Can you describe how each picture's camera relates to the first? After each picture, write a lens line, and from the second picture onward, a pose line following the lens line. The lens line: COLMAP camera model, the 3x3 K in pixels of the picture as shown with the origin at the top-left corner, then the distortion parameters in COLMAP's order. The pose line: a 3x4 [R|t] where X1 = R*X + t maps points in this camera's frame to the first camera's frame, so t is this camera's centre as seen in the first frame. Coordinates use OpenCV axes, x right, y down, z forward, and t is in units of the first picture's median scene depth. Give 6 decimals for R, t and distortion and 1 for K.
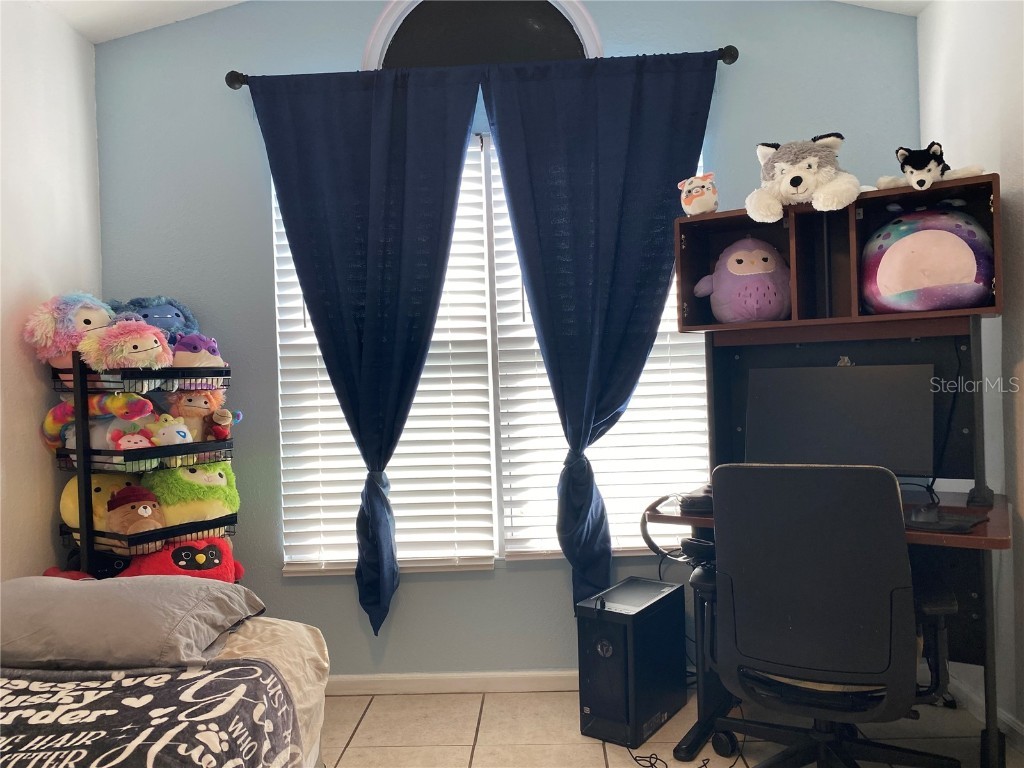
lens RADIAL K [[784.0, 0, 512.7], [0, 784.0, 375.9], [0, 0, 1]] dist [0.065038, -0.091847]
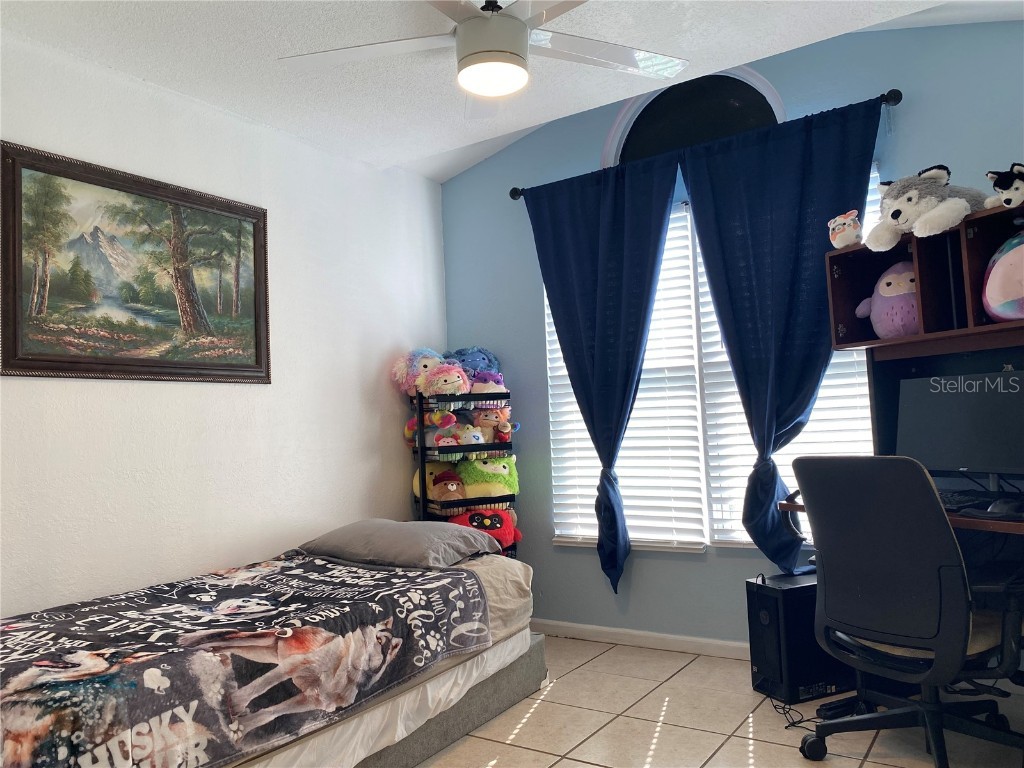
lens RADIAL K [[784.0, 0, 512.4], [0, 784.0, 378.6], [0, 0, 1]] dist [0.065038, -0.091847]
pose [[0.847156, -0.037896, -0.529991, 0.417790], [0.015810, 0.998810, -0.046146, 0.029835], [0.531109, 0.030713, 0.846747, -0.217733]]
